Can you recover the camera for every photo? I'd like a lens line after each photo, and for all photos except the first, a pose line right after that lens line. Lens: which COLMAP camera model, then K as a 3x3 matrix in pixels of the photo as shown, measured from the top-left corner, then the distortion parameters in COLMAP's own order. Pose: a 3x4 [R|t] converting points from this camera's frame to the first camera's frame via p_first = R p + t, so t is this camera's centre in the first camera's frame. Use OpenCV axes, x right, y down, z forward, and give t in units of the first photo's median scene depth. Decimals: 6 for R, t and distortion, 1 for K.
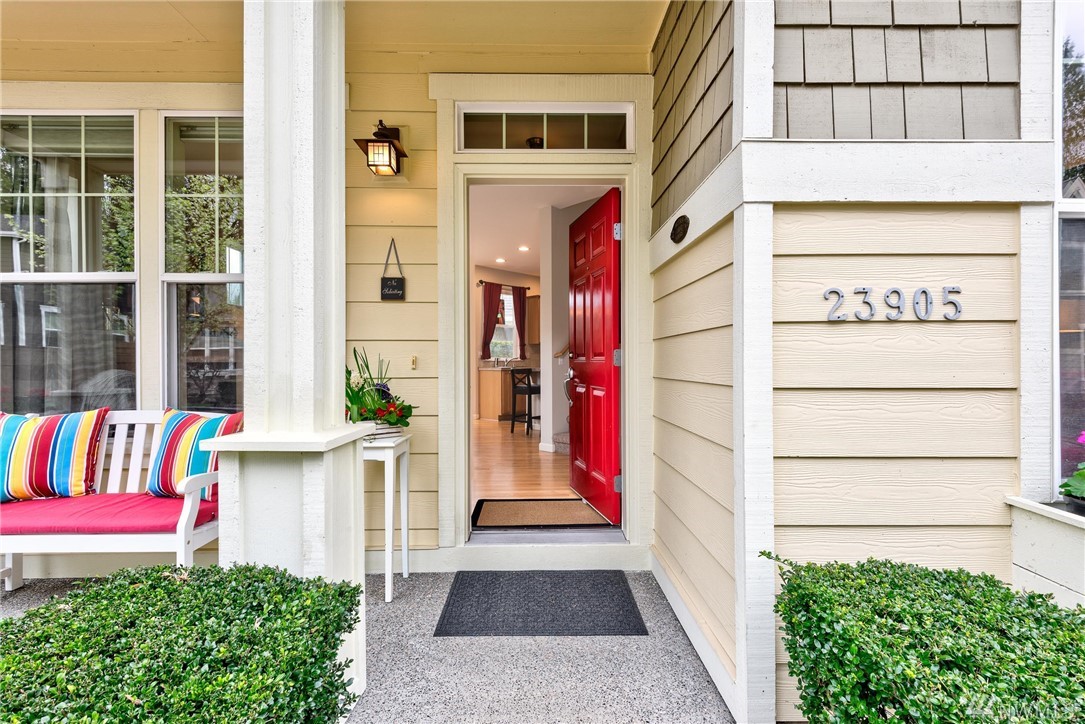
lens RADIAL K [[486.3, 0, 545.6], [0, 486.3, 360.8], [0, 0, 1]] dist [0.016621, -0.007575]
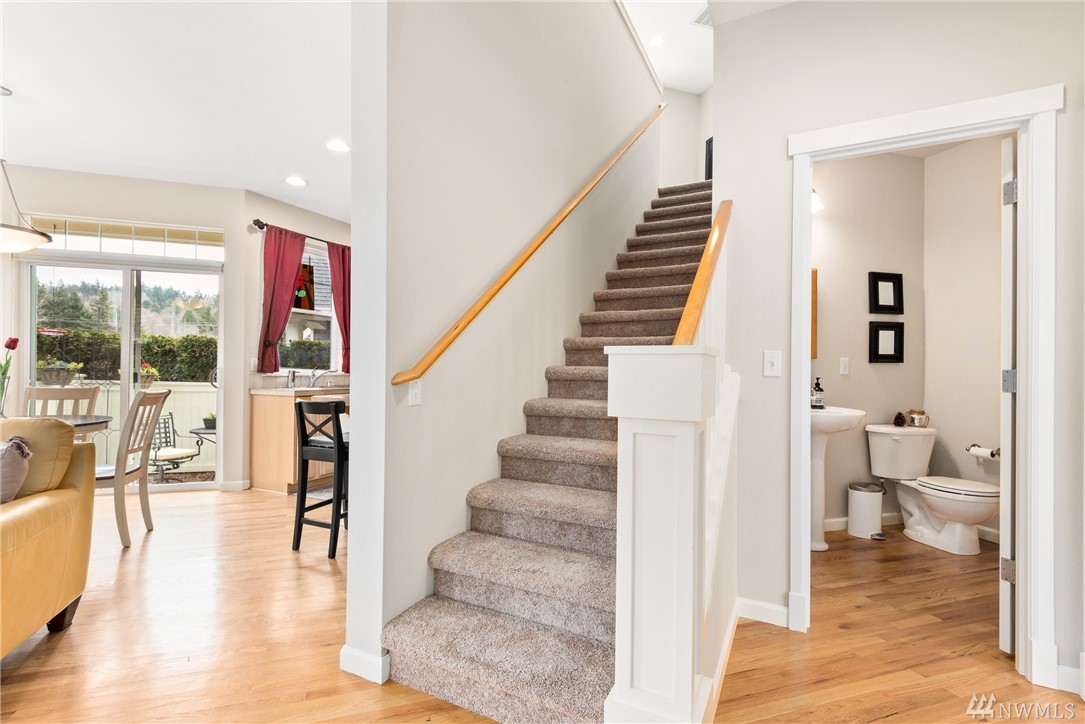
lens RADIAL K [[486.3, 0, 545.6], [0, 486.3, 363.1], [0, 0, 1]] dist [0.016621, -0.007575]
pose [[0.957679, 0.014795, 0.287459, 0.012423], [-0.012322, 0.999870, -0.010413, -0.011471], [-0.287576, 0.006430, 0.957736, 0.402748]]
